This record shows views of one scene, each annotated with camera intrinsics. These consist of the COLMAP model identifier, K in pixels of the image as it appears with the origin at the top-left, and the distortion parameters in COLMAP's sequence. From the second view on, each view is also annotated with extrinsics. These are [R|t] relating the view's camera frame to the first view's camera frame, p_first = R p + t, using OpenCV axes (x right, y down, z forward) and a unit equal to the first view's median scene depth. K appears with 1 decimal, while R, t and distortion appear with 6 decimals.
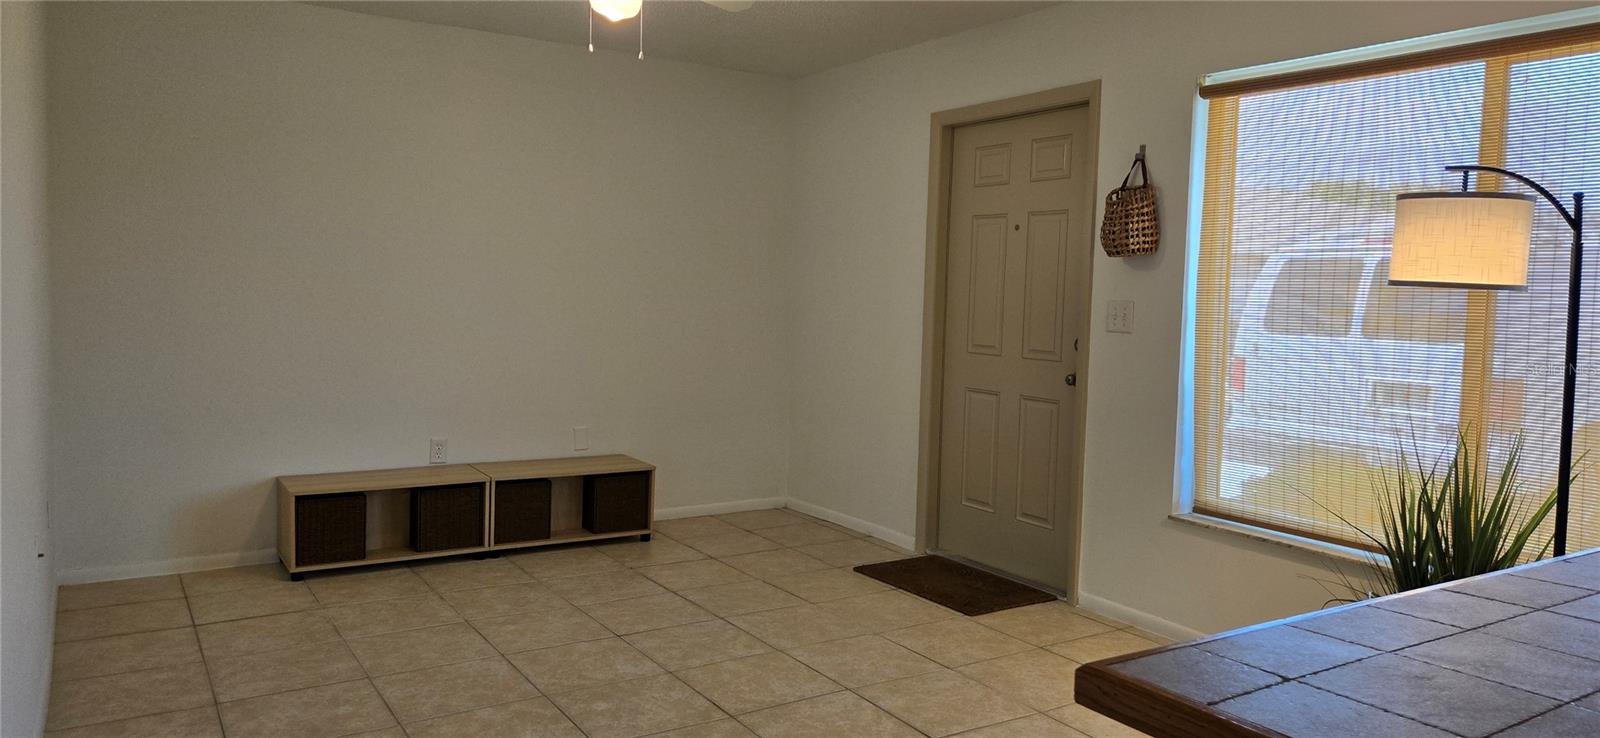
lens RADIAL K [[1073.7, 0, 803.0], [0, 1073.7, 350.1], [0, 0, 1]] dist [0.077723, -0.071954]
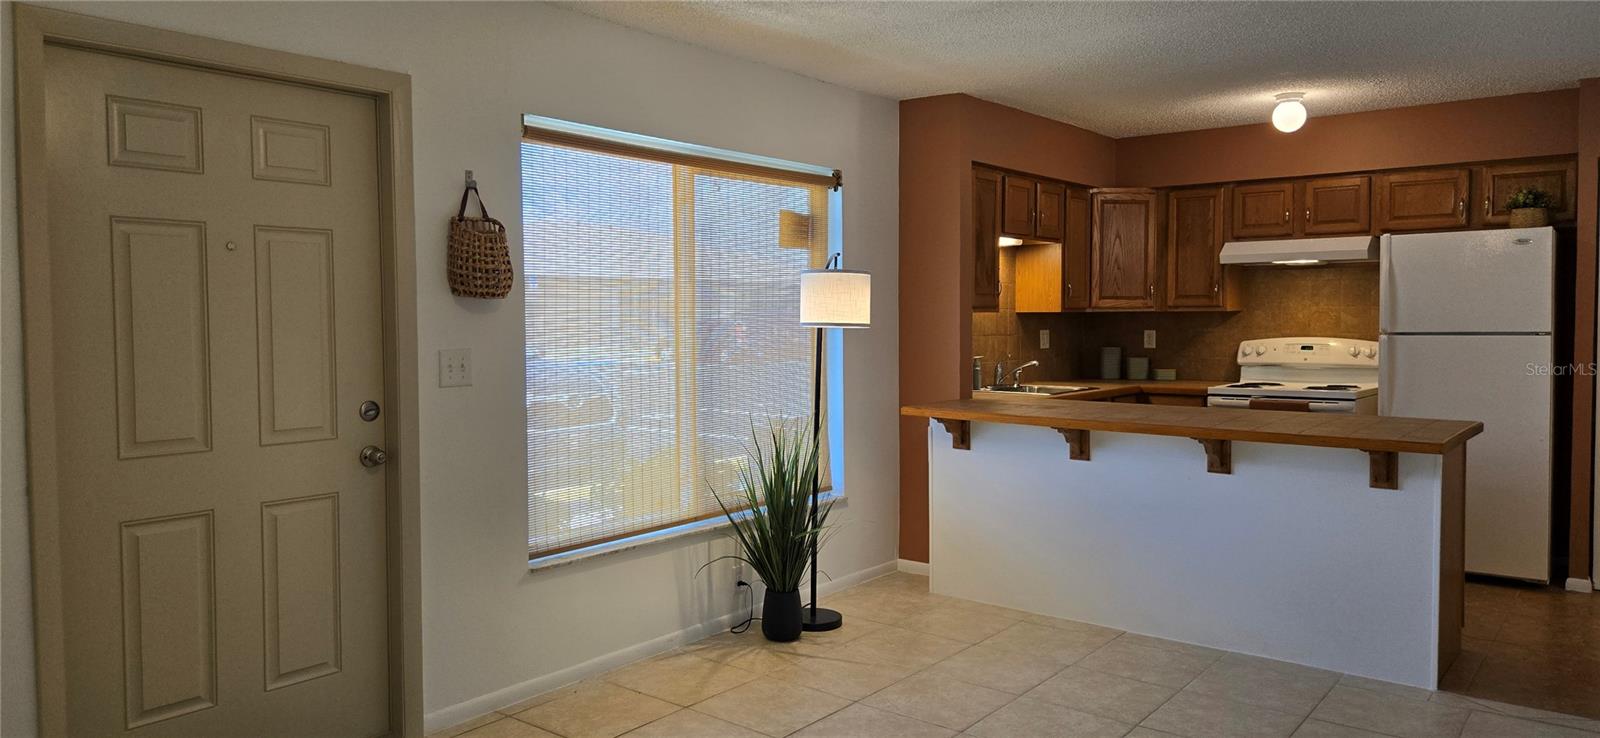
lens RADIAL K [[1073.7, 0, 799.3], [0, 1073.7, 359.1], [0, 0, 1]] dist [0.077723, -0.071954]
pose [[-0.320688, -0.064272, 0.945002, -0.616168], [0.051762, 0.995015, 0.085239, -0.099441], [-0.945769, 0.076251, -0.315762, 1.044852]]
